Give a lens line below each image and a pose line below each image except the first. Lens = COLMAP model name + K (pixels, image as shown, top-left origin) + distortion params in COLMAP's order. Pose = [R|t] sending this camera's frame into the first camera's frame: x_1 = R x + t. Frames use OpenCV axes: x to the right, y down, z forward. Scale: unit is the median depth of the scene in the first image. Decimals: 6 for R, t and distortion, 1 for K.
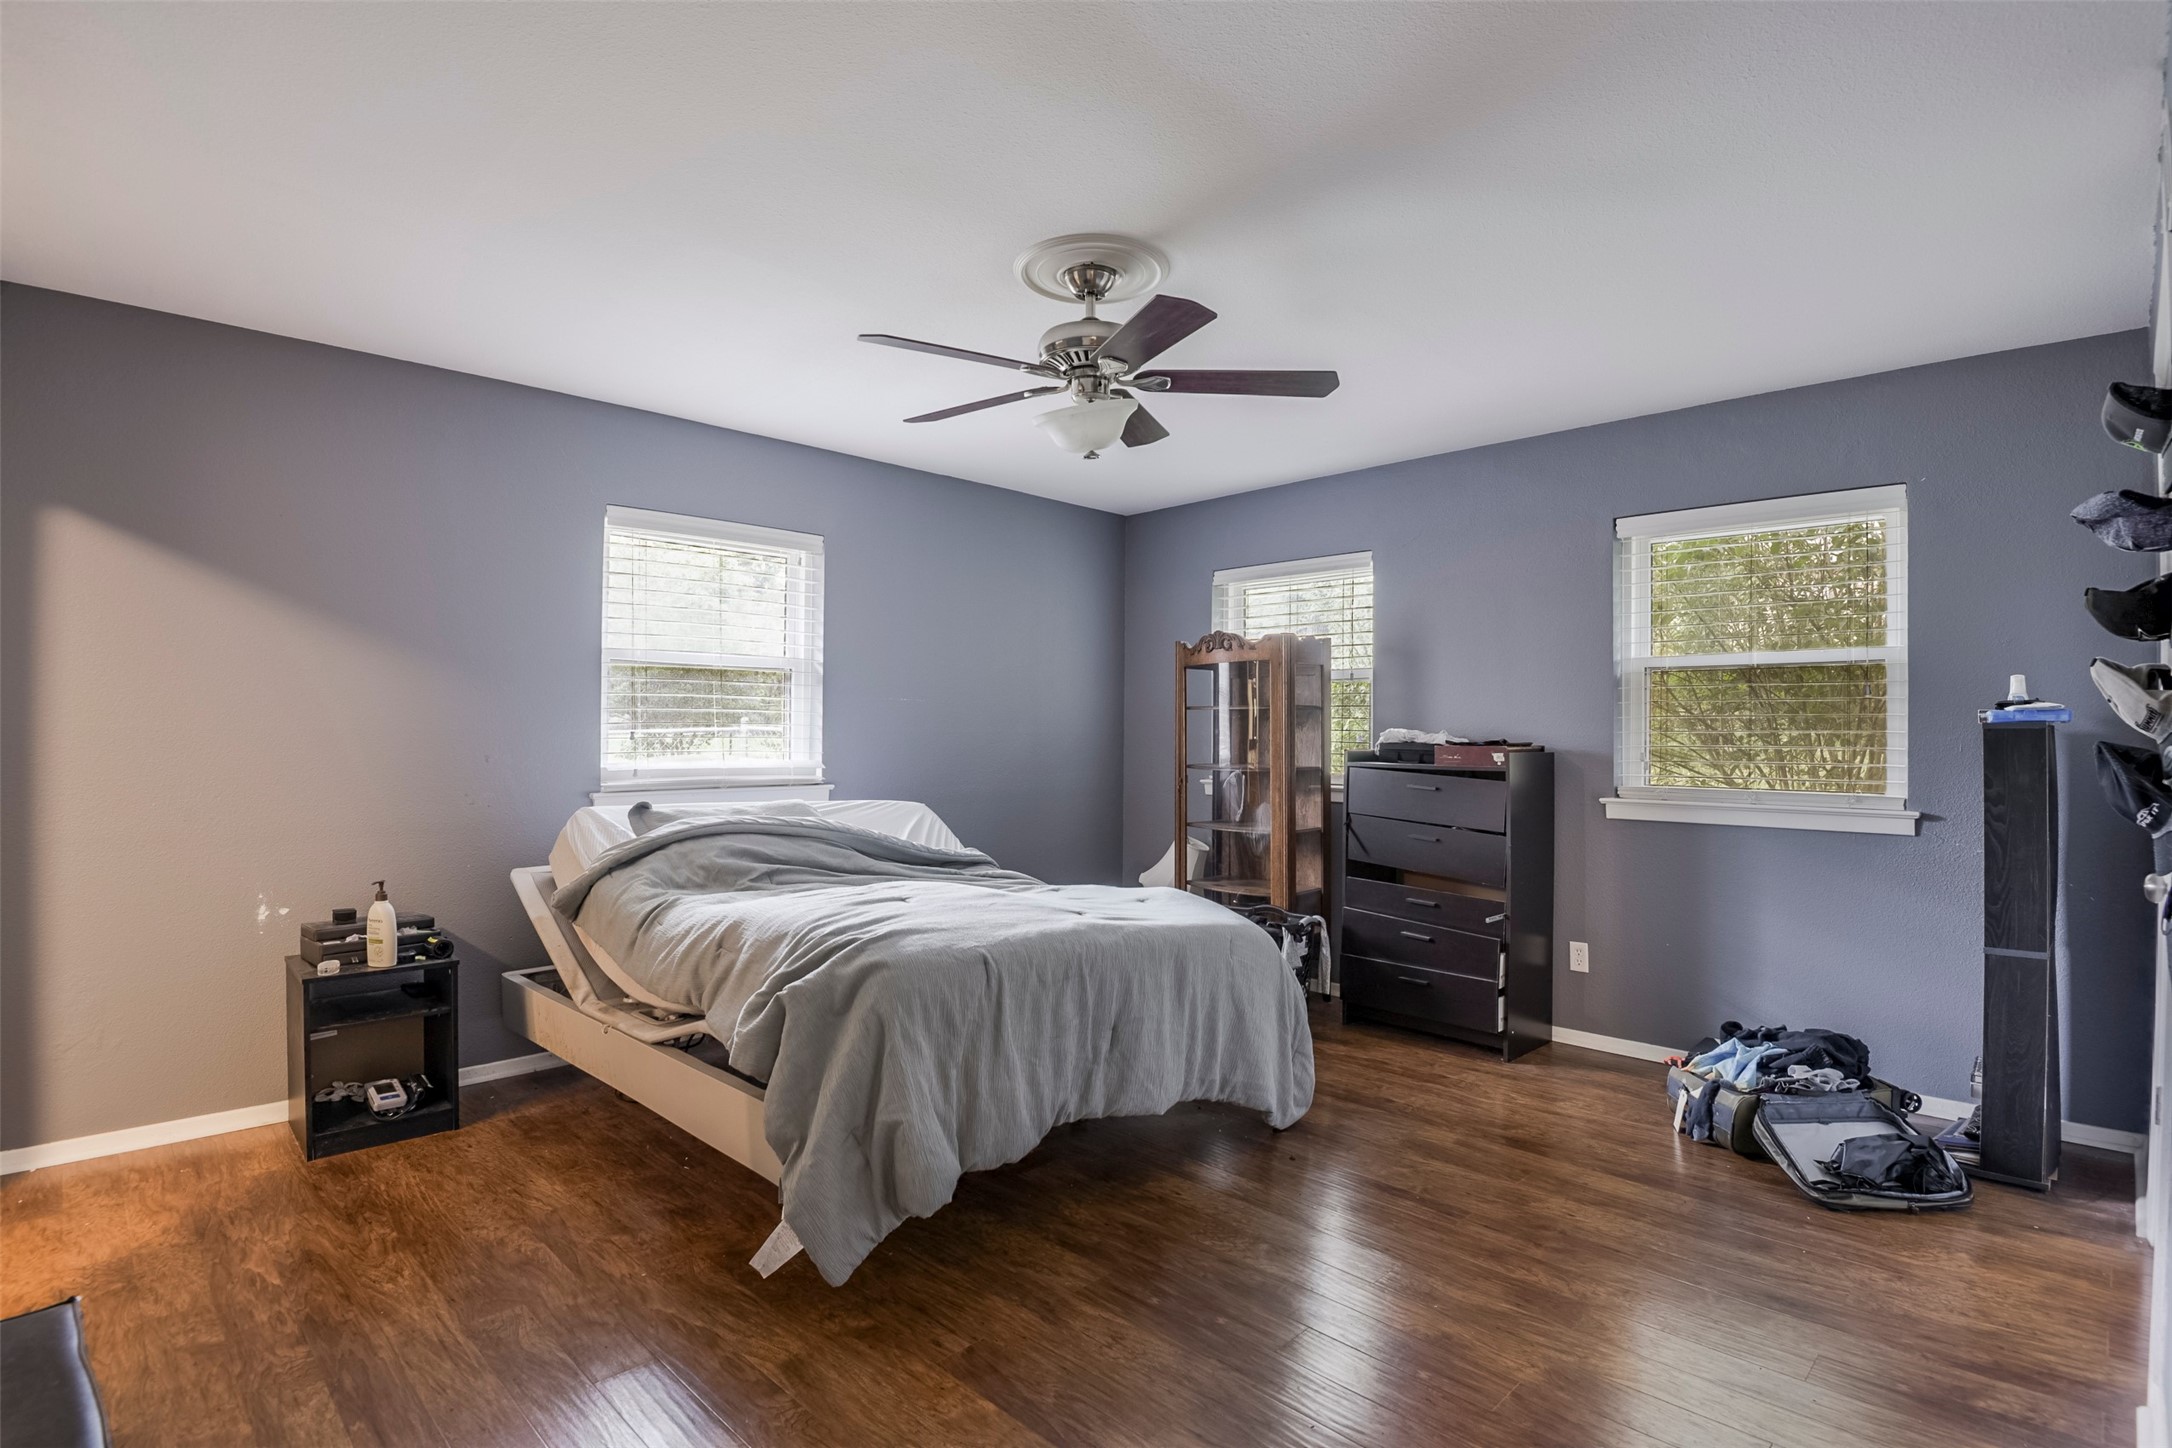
lens RADIAL K [[1090.4, 0, 1086.0], [0, 1090.4, 724.0], [0, 0, 1]] dist [0.000040, 0.000005]
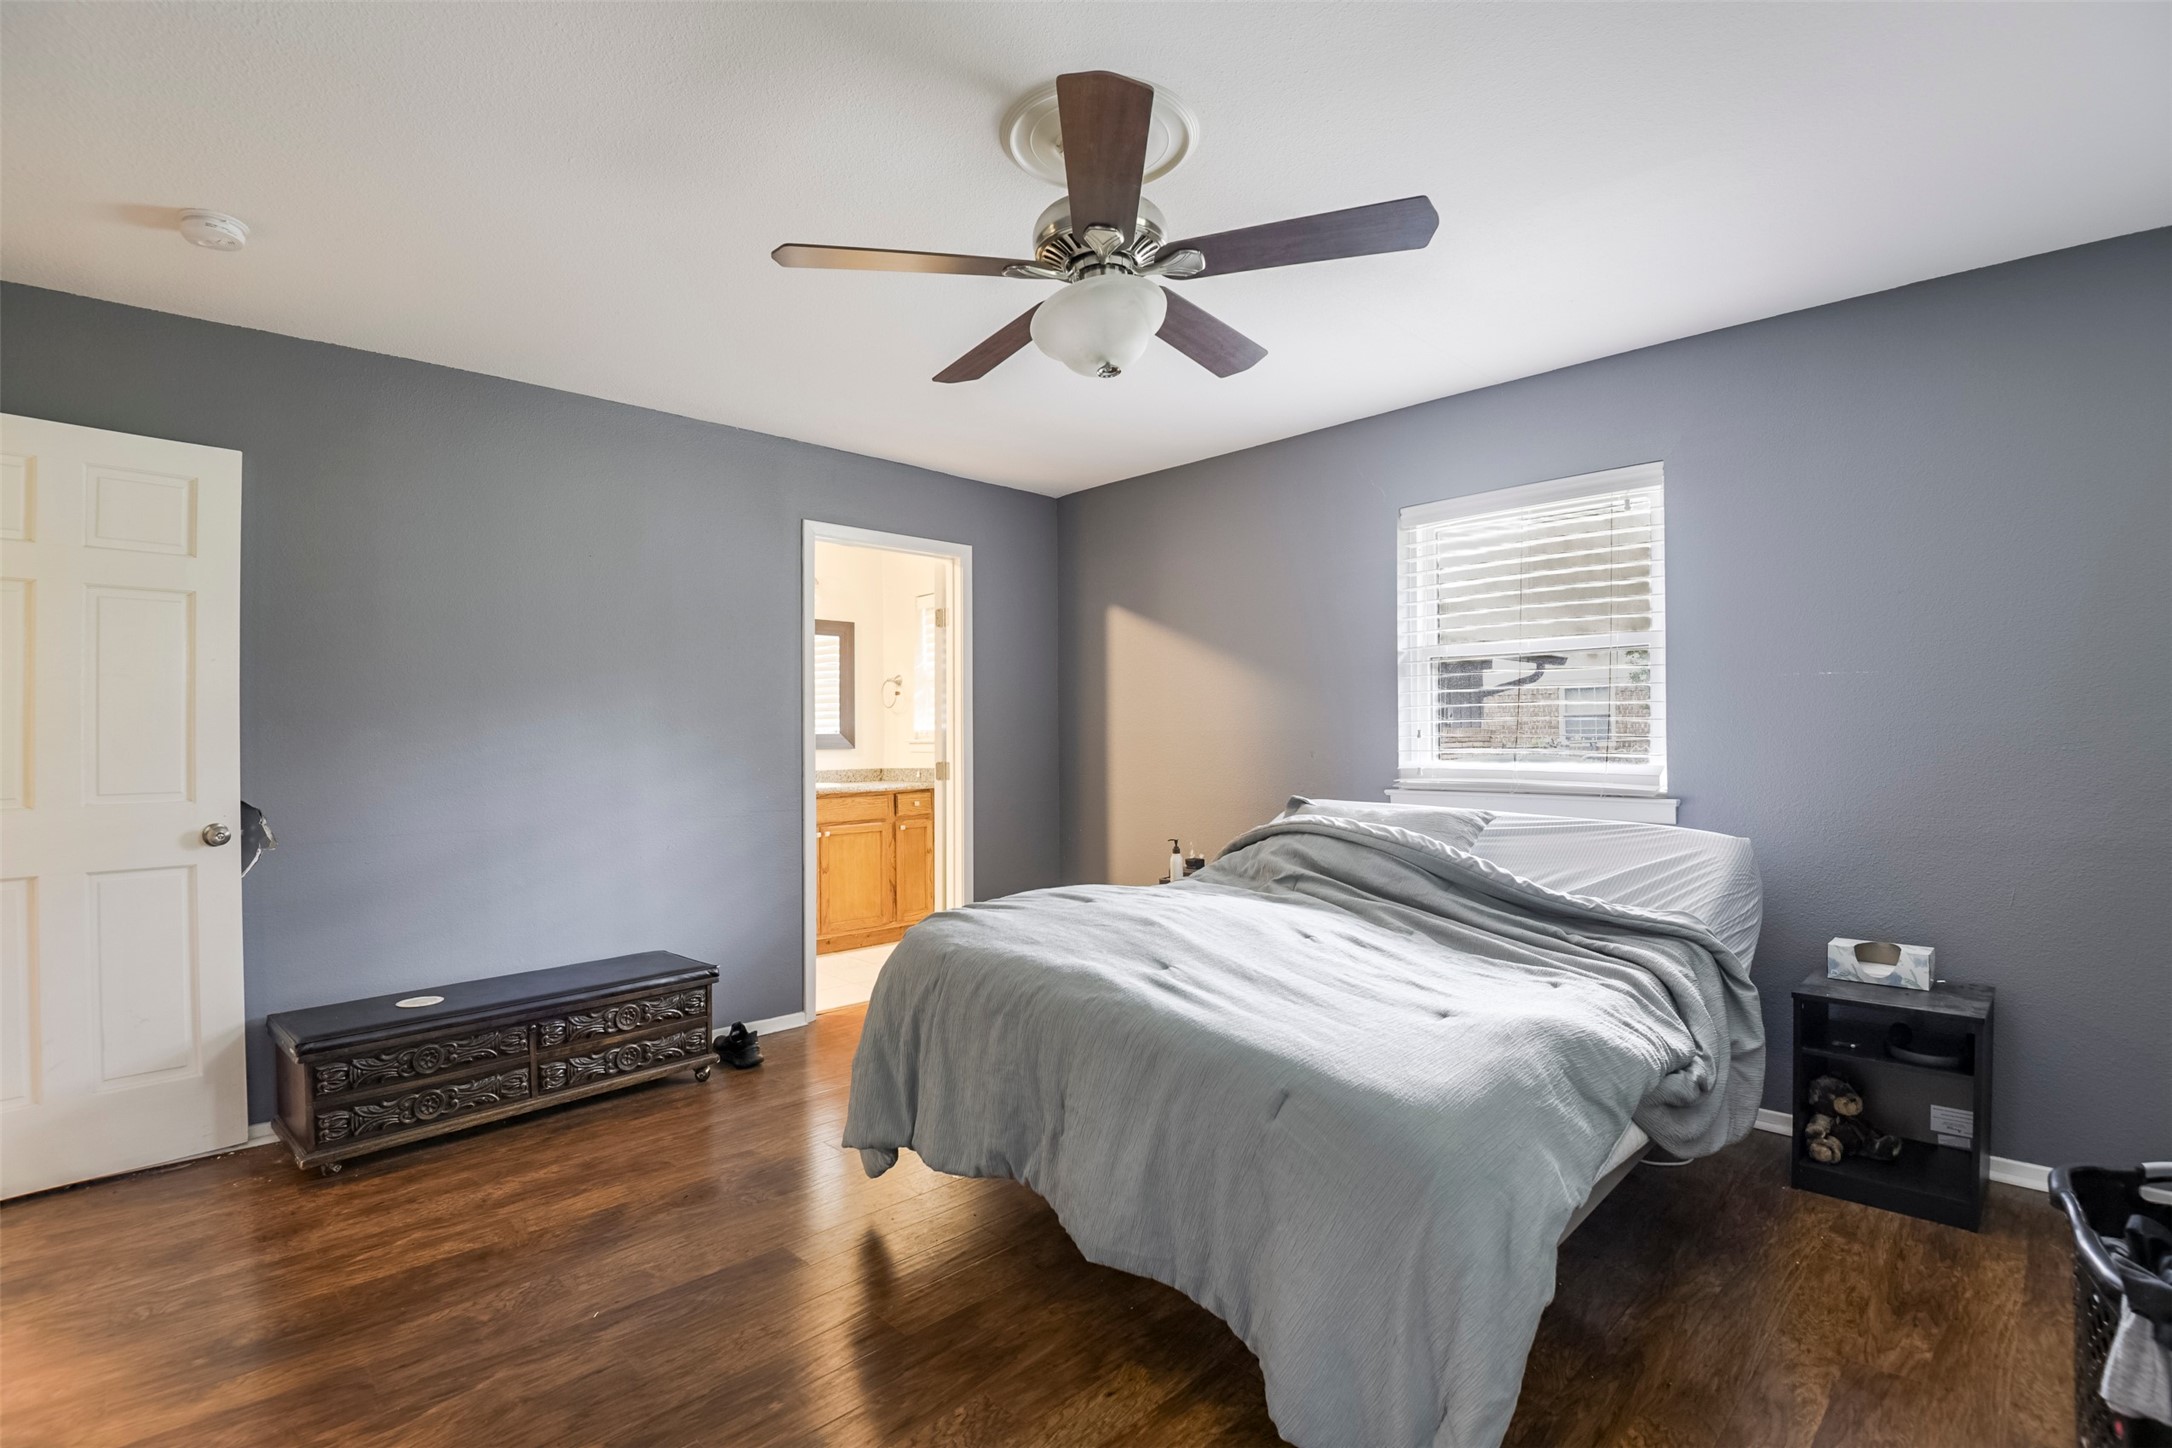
lens RADIAL K [[997.6, 0, 1086.0], [0, 997.6, 724.0], [0, 0, 1]] dist [-0.075947, -0.000056]
pose [[-0.009039, -0.021482, -0.999728, 0.627076], [0.008836, 0.999728, -0.021561, 0.023187], [0.999920, -0.009029, -0.008847, 0.899343]]
